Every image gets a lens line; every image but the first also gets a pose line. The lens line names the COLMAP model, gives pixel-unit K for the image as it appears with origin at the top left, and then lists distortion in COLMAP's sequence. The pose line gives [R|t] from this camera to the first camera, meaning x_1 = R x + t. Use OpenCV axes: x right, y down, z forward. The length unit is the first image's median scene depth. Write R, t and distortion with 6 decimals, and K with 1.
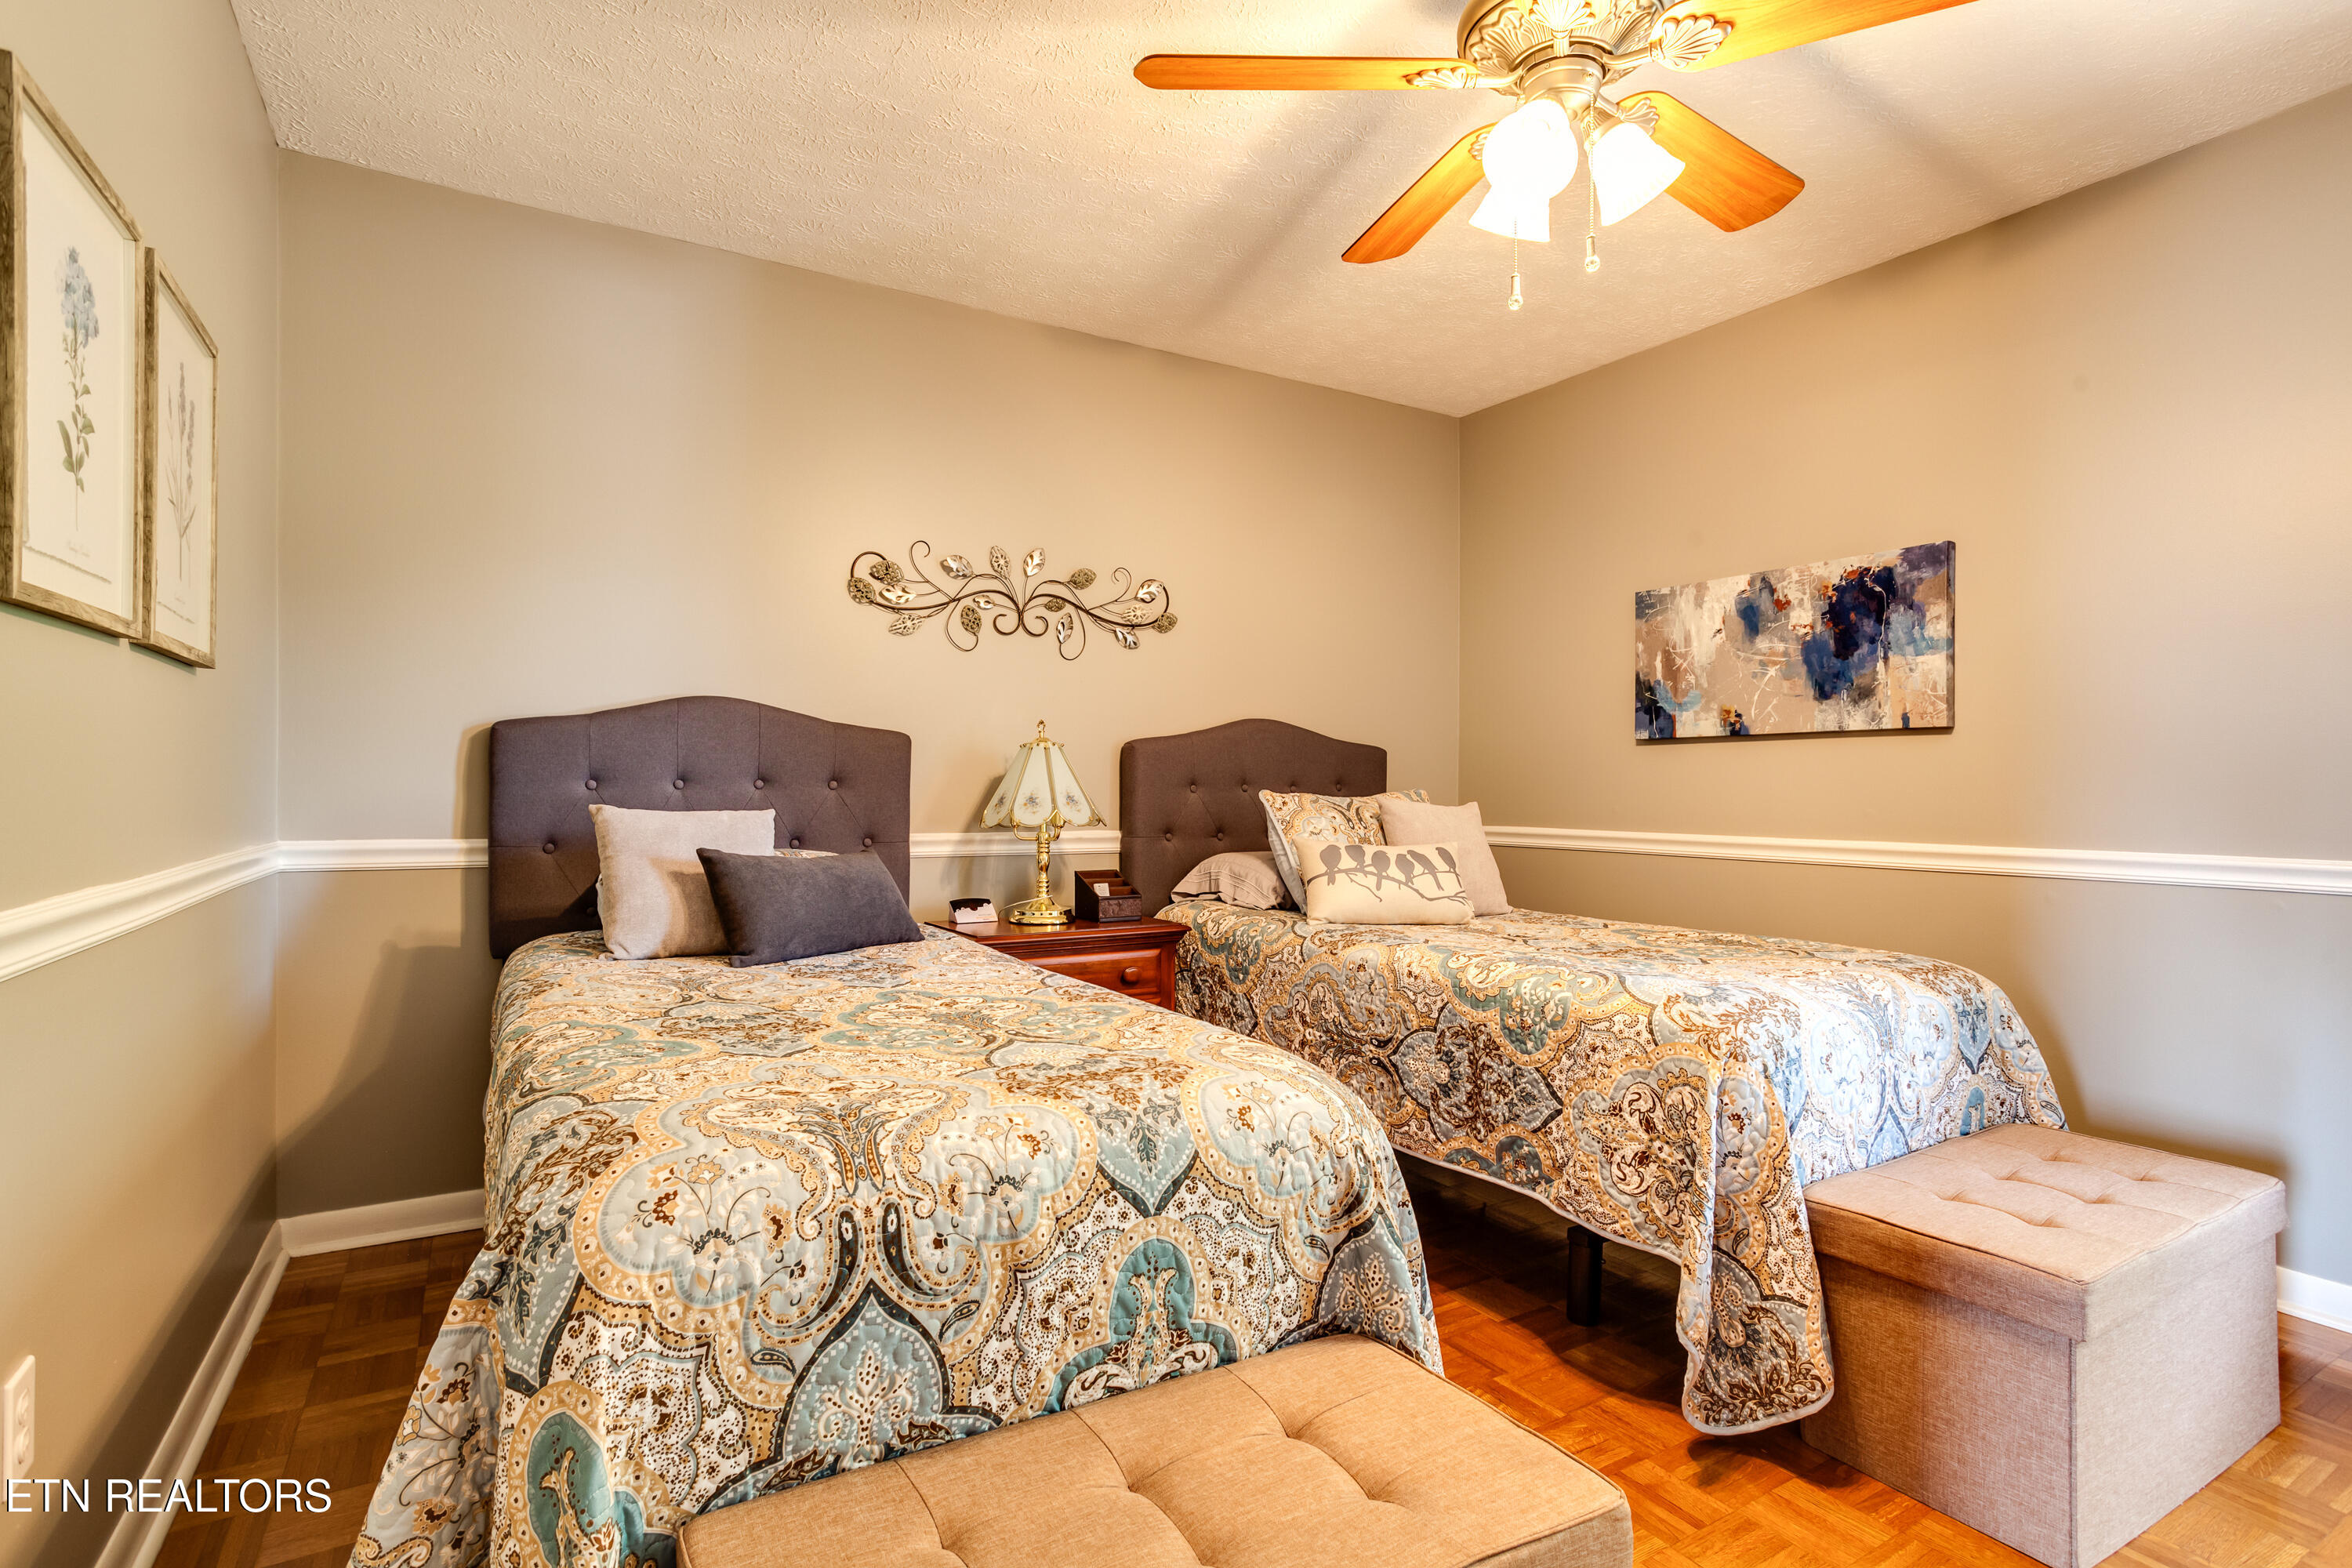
lens RADIAL K [[1138.6, 0, 1176.0], [0, 1138.6, 784.0], [0, 0, 1]] dist [-0.060340, 0.040814]
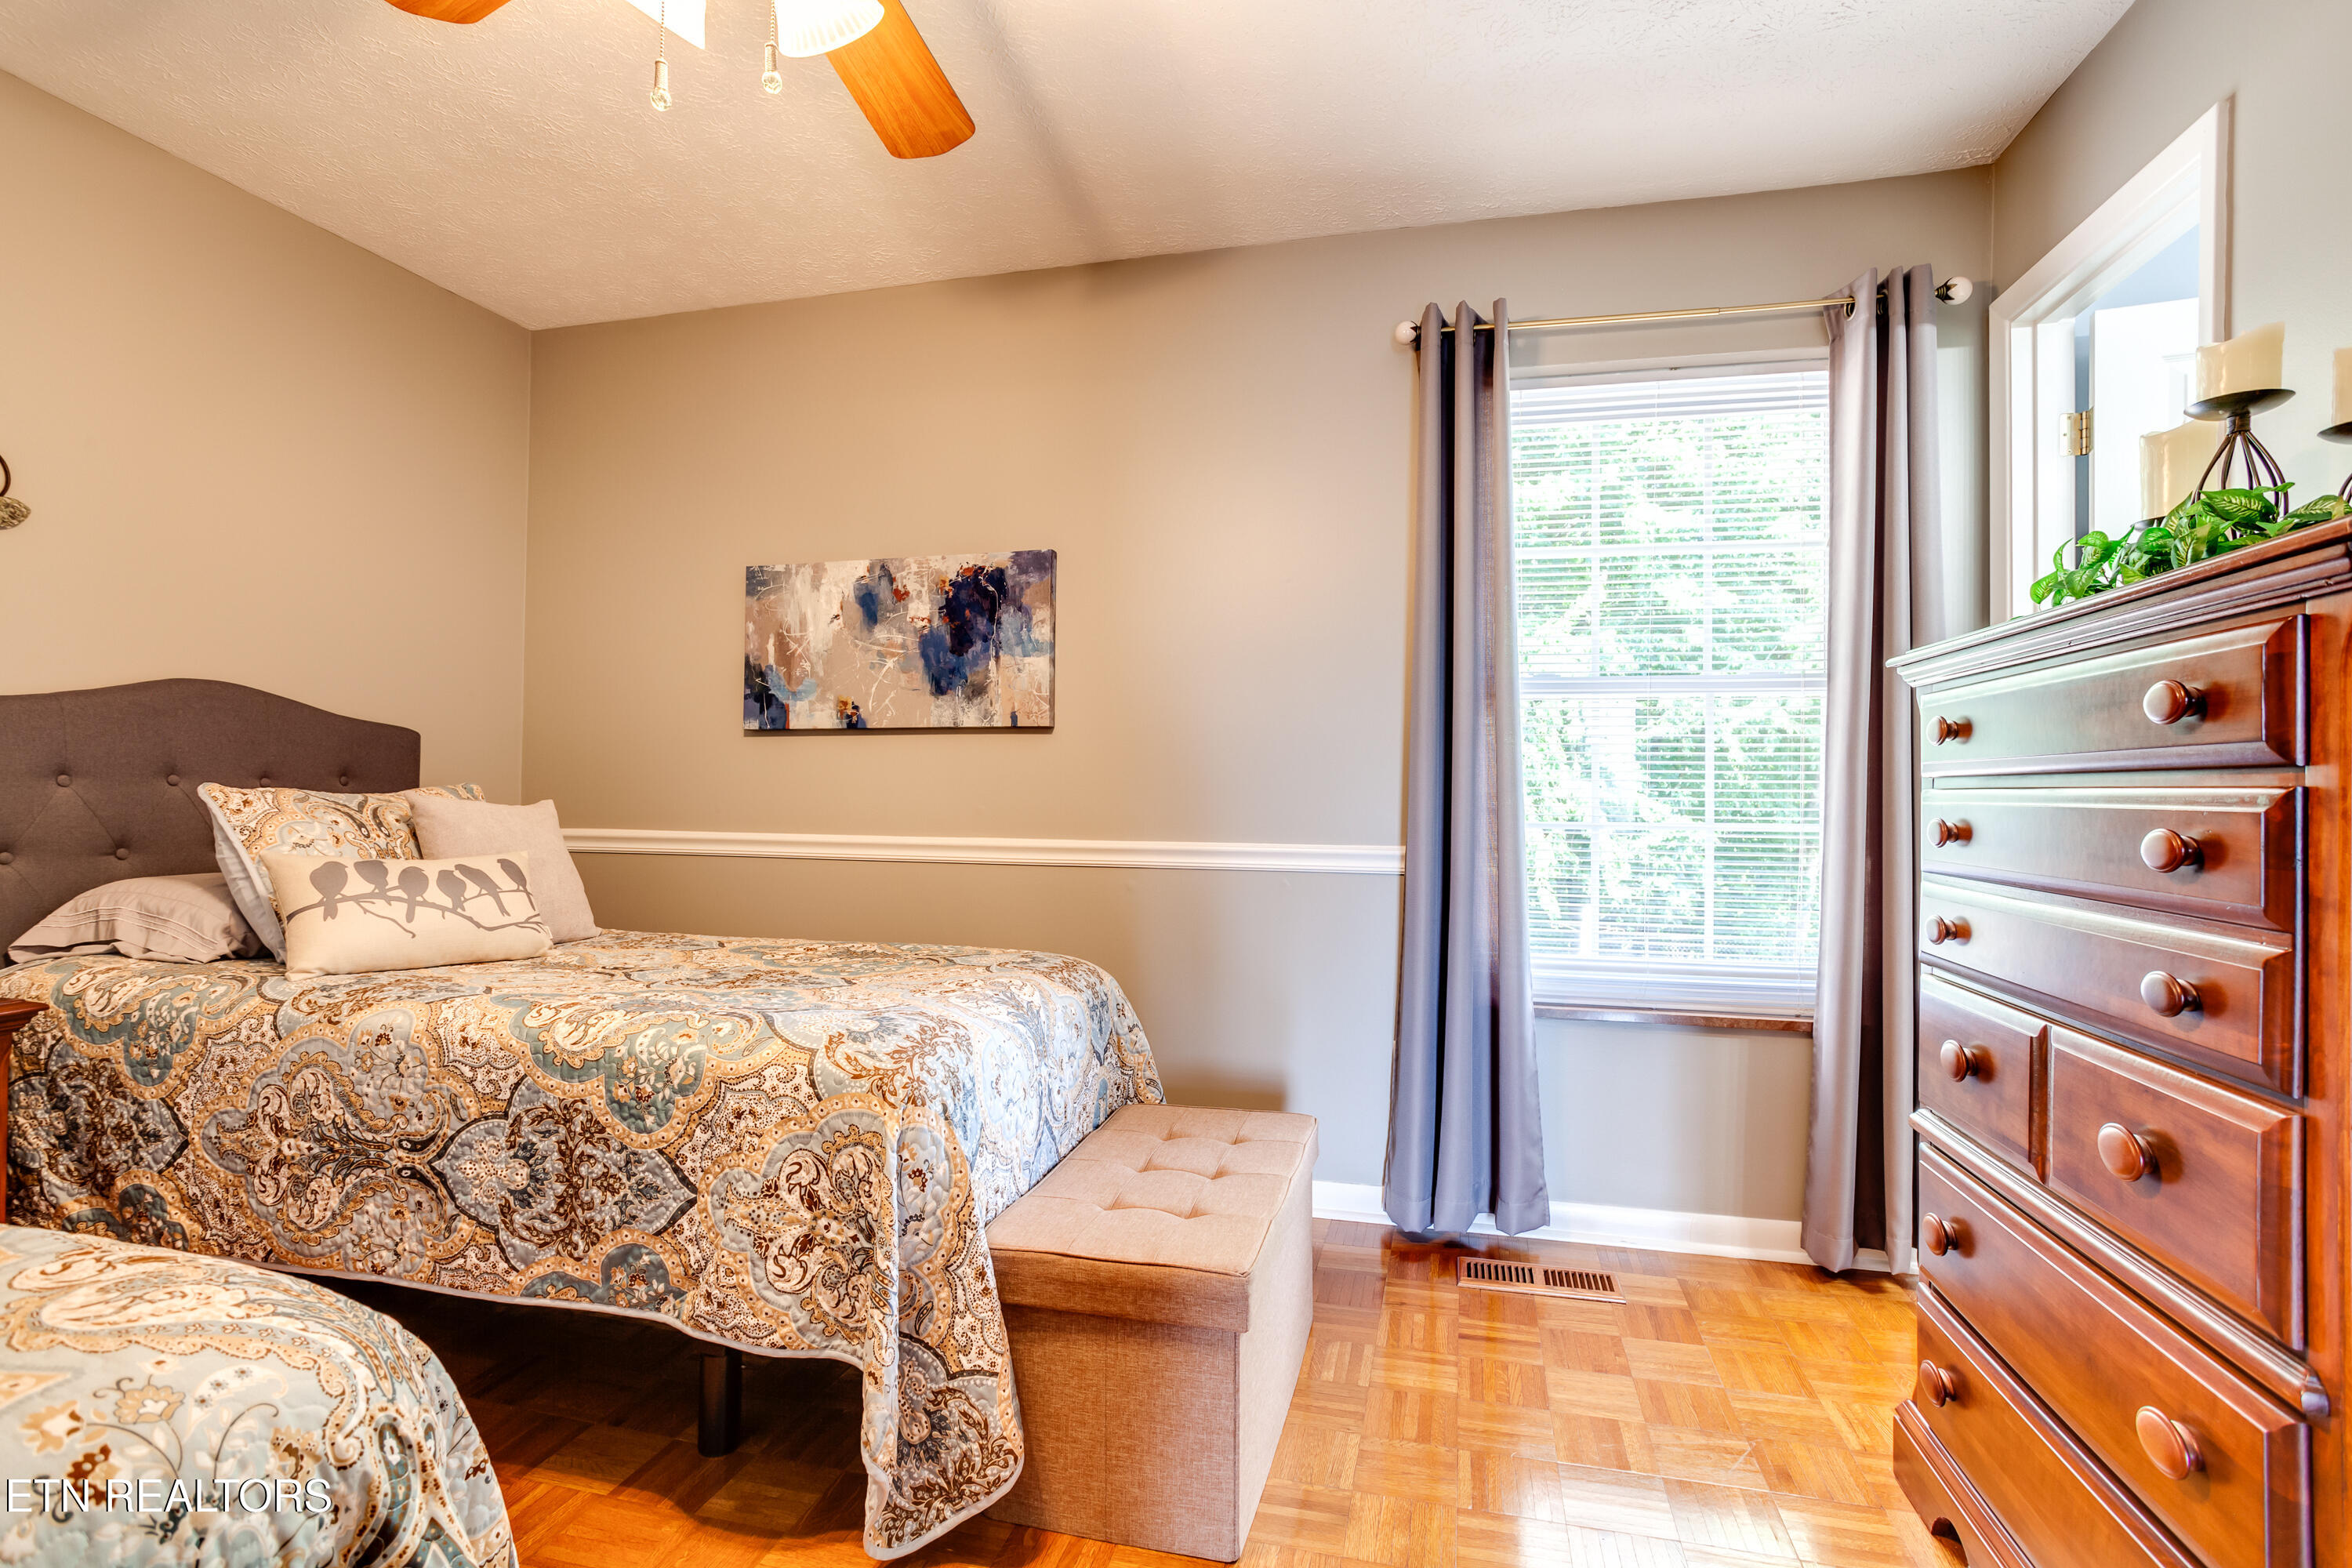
lens RADIAL K [[1138.6, 0, 1176.0], [0, 1138.6, 784.0], [0, 0, 1]] dist [-0.060340, 0.040814]
pose [[0.708356, 0.005868, 0.705830, 0.028459], [-0.007752, 0.999970, -0.000533, 0.002636], [-0.705812, -0.005094, 0.708381, 0.201734]]
